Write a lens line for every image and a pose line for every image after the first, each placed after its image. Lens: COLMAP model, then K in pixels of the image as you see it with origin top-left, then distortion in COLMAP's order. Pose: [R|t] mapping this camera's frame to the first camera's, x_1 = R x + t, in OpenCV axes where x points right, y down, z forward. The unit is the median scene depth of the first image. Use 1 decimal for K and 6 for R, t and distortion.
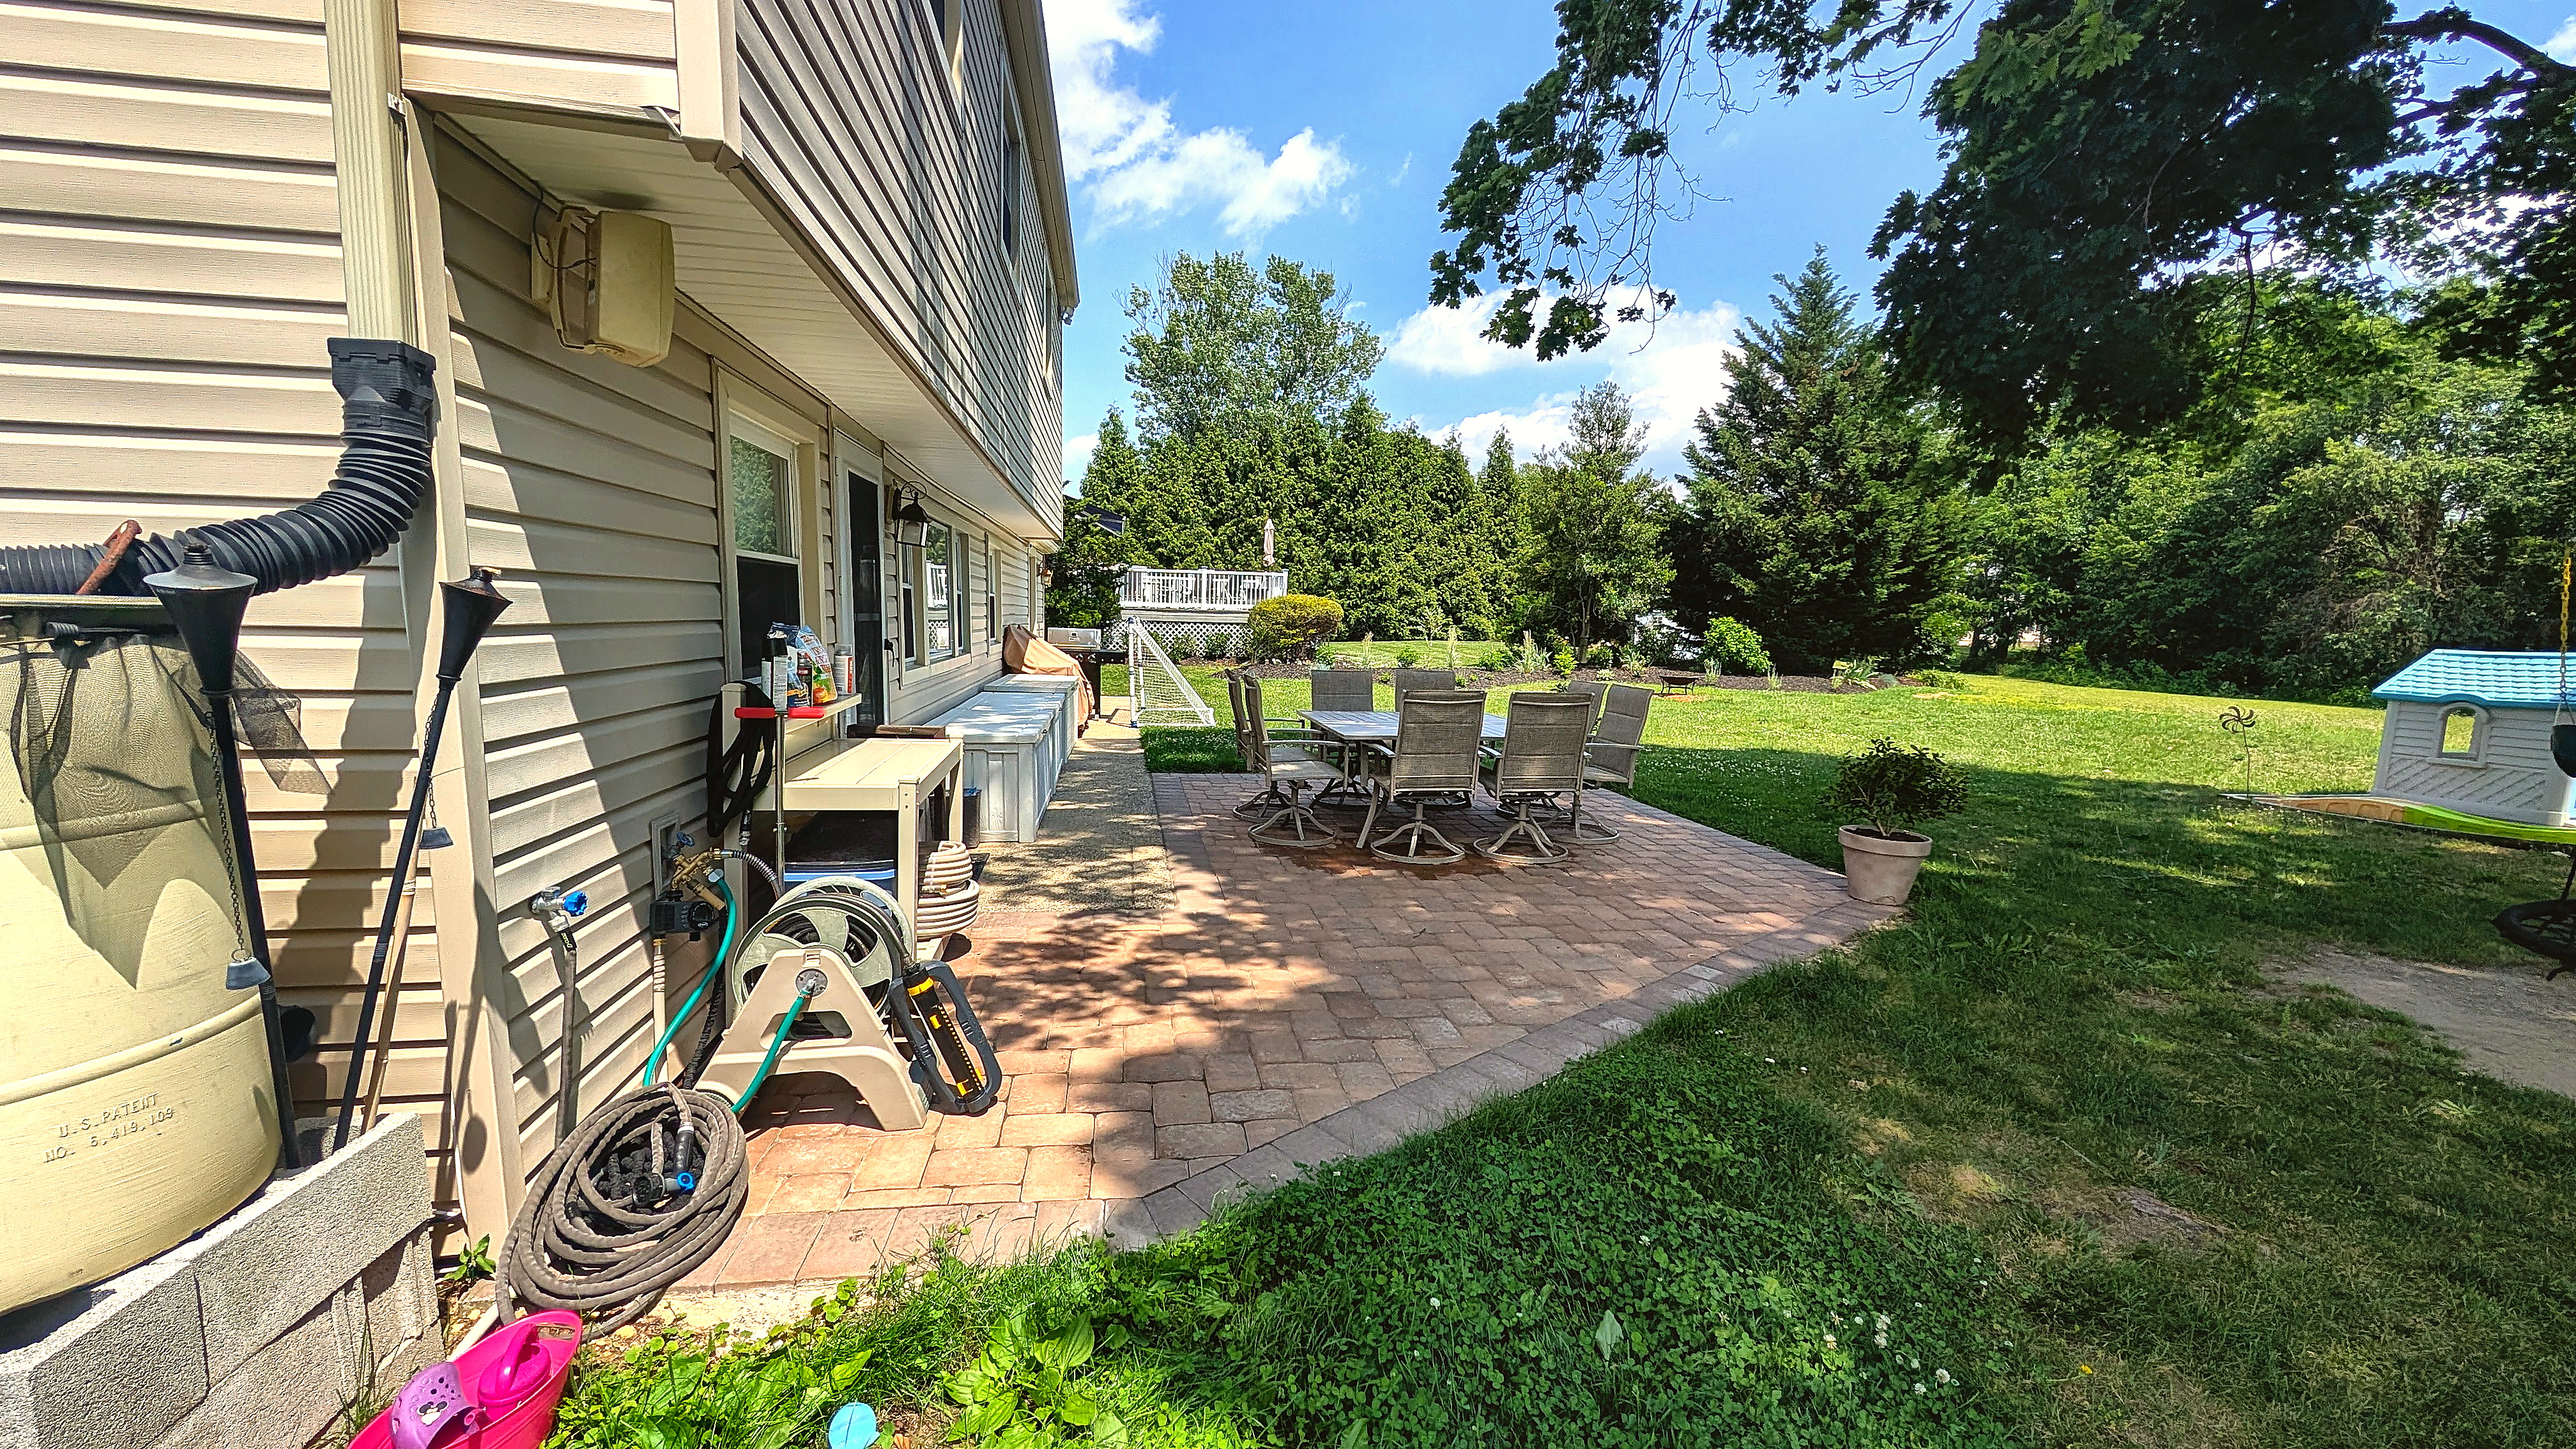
lens RADIAL K [[1004.4, 0, 1288.0], [0, 1004.4, 724.5], [0, 0, 1]] dist [0.000181, -0.000035]
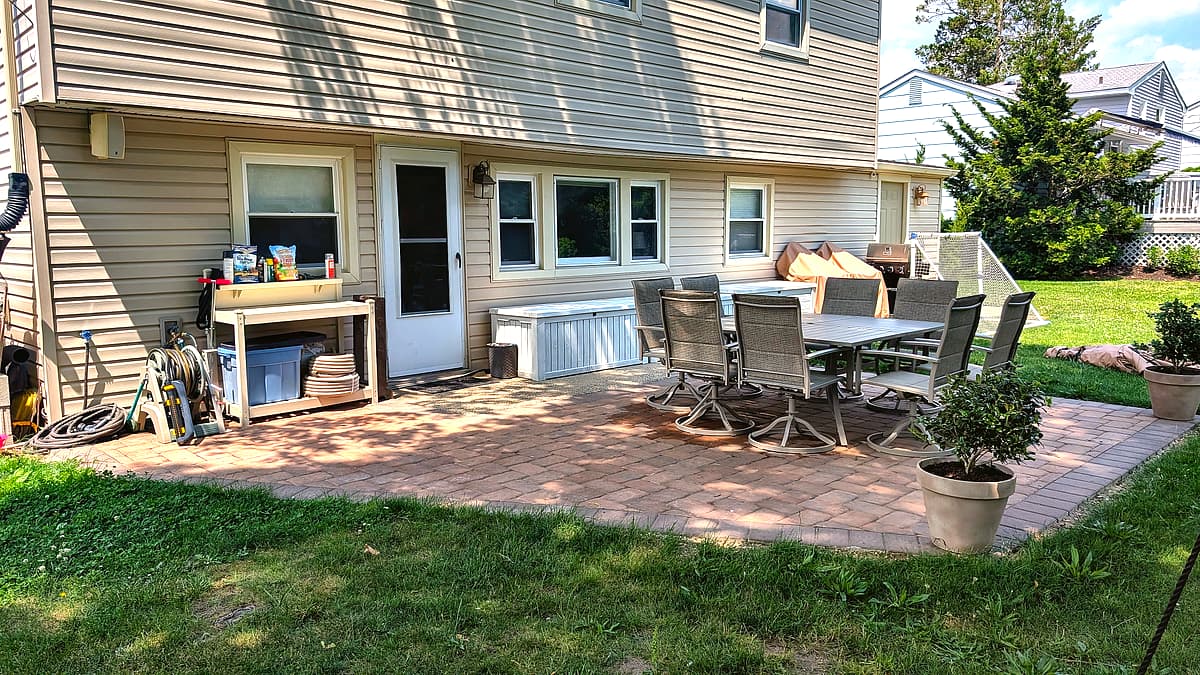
lens RADIAL K [[886.9, 0, 600.0], [0, 886.9, 337.5], [0, 0, 1]] dist [0.003135, -0.054785]
pose [[0.584331, 0.076241, -0.807926, 2.604700], [-0.076544, 0.996316, 0.038658, -0.045601], [0.807897, 0.039253, 0.588014, 0.714773]]
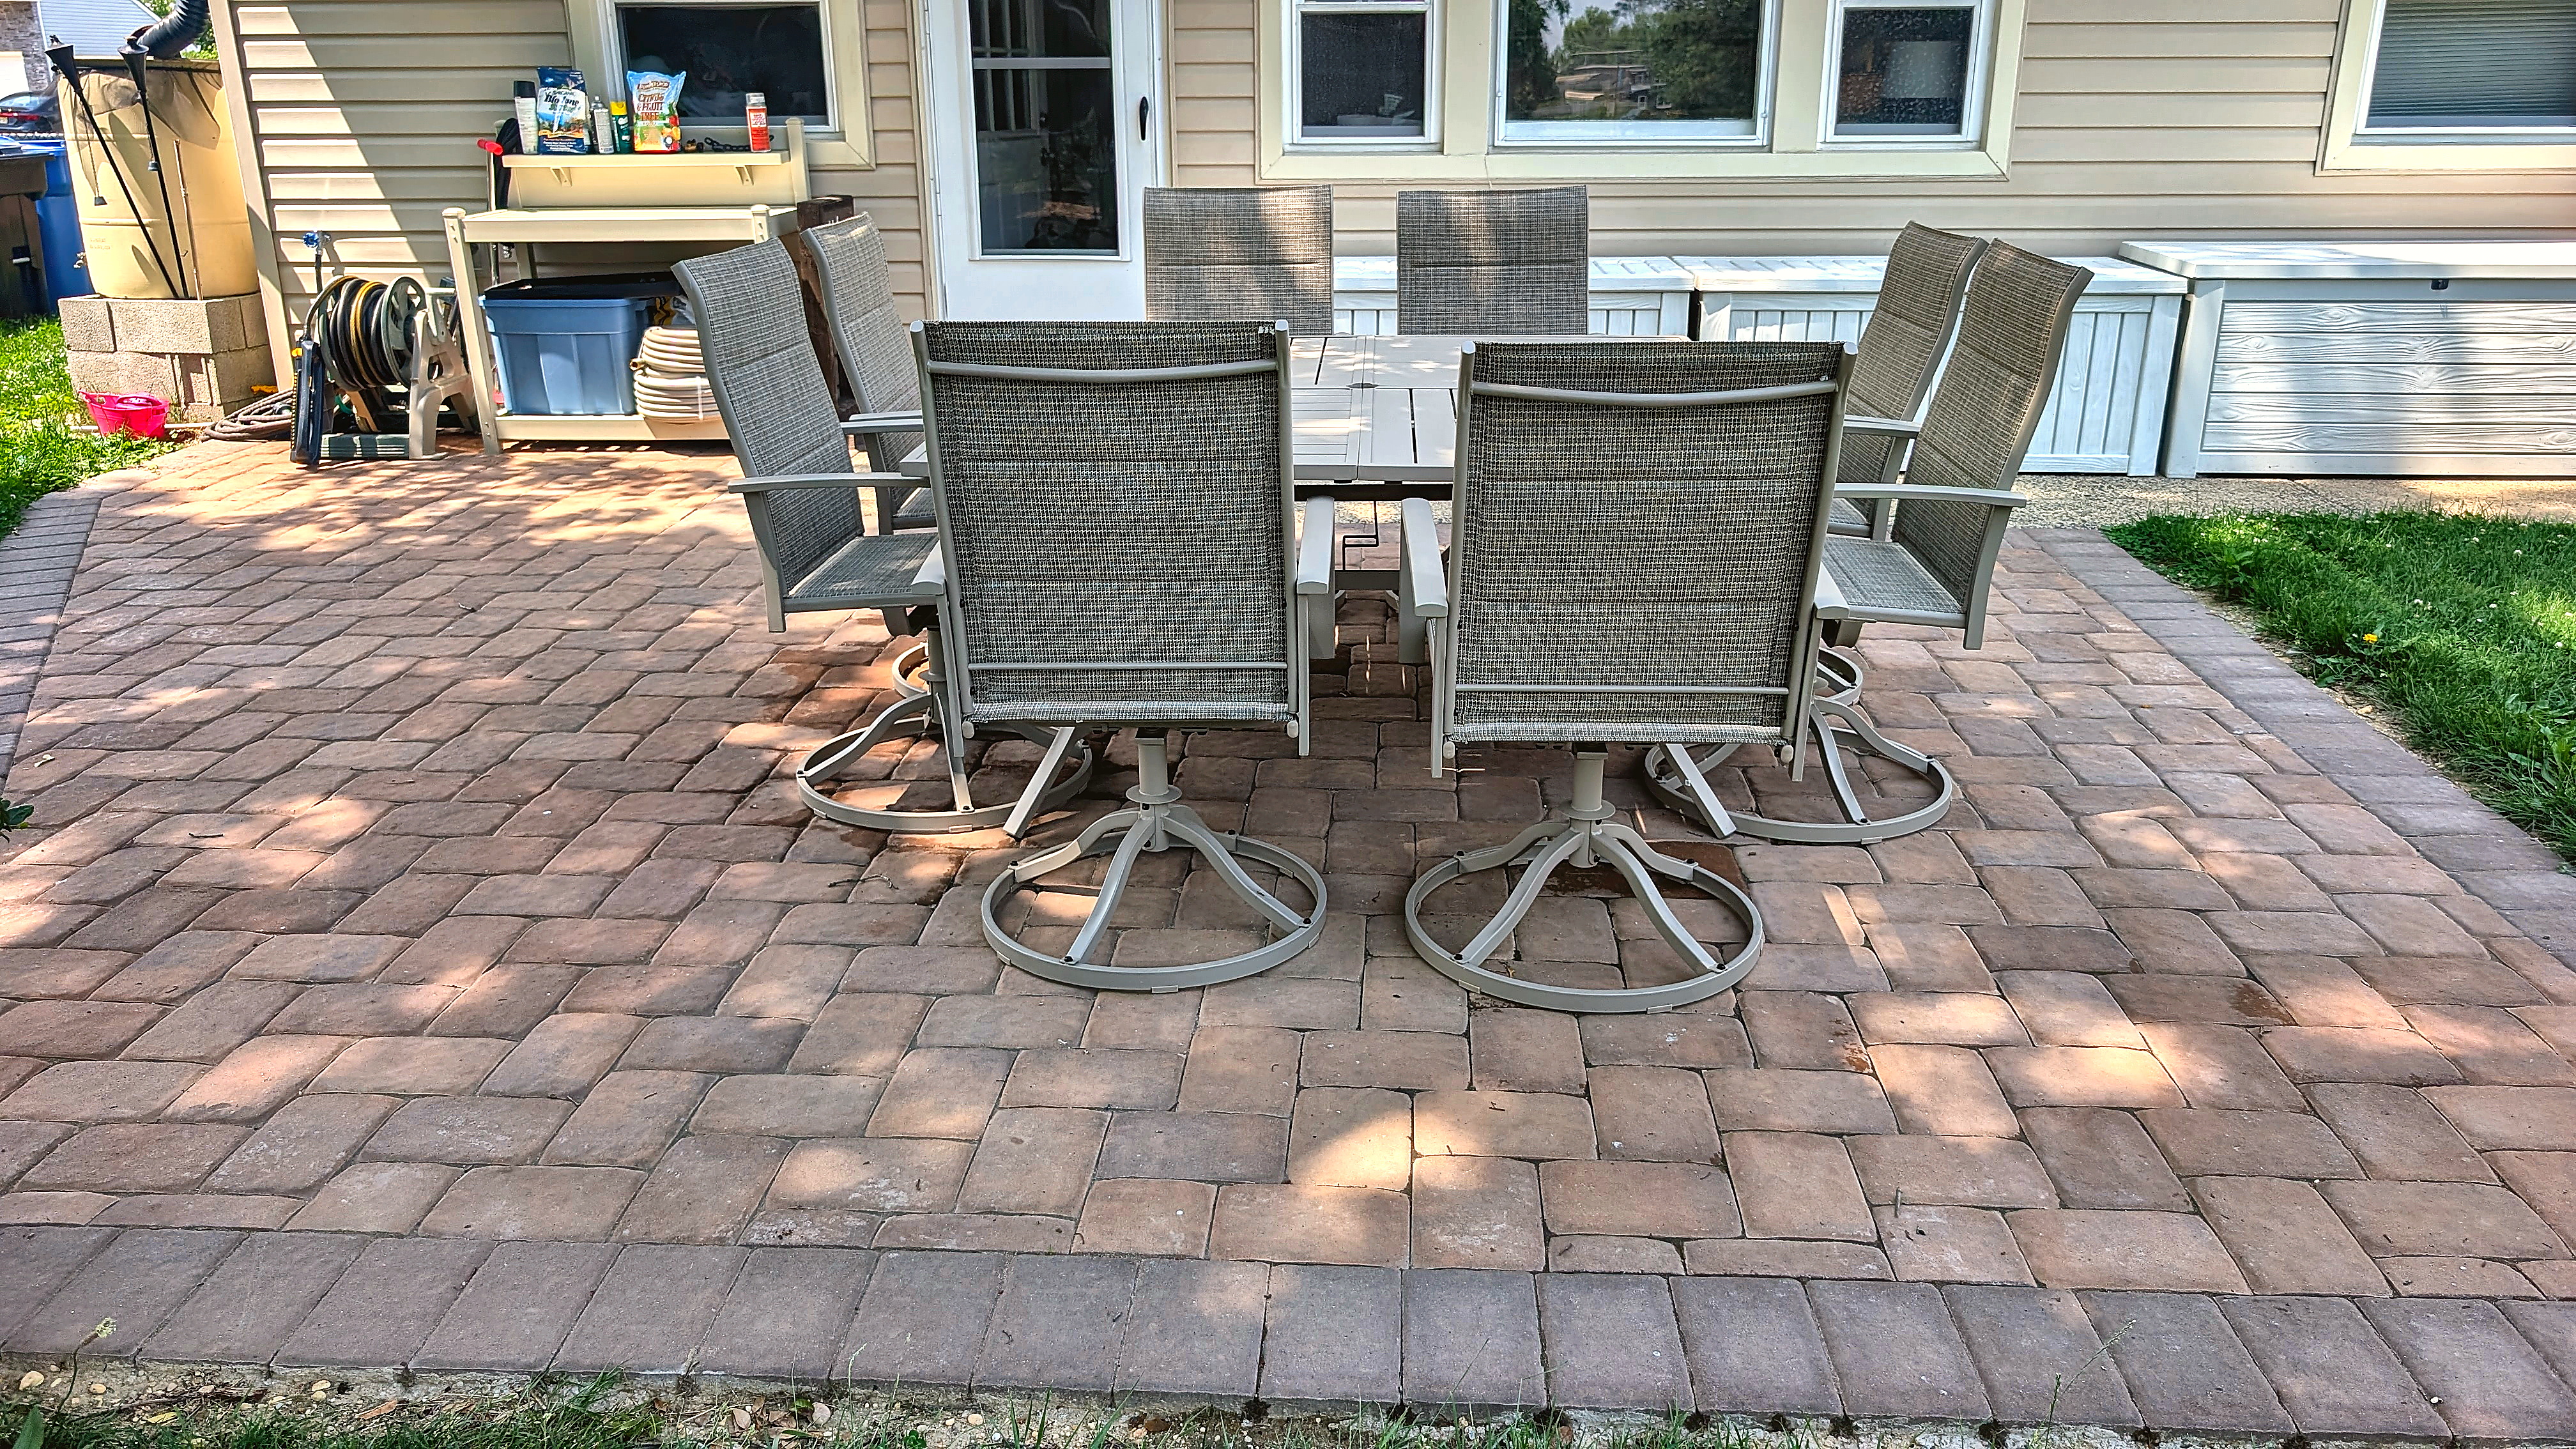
lens RADIAL K [[1915.2, 0, 1293.1], [0, 1915.2, 735.1], [0, 0, 1]] dist [-0.003175, -0.003594]
pose [[-0.225472, 0.310129, -0.923570, 2.303633], [-0.110851, 0.933659, 0.340579, -0.345202], [0.967923, 0.179170, -0.176136, 3.523217]]
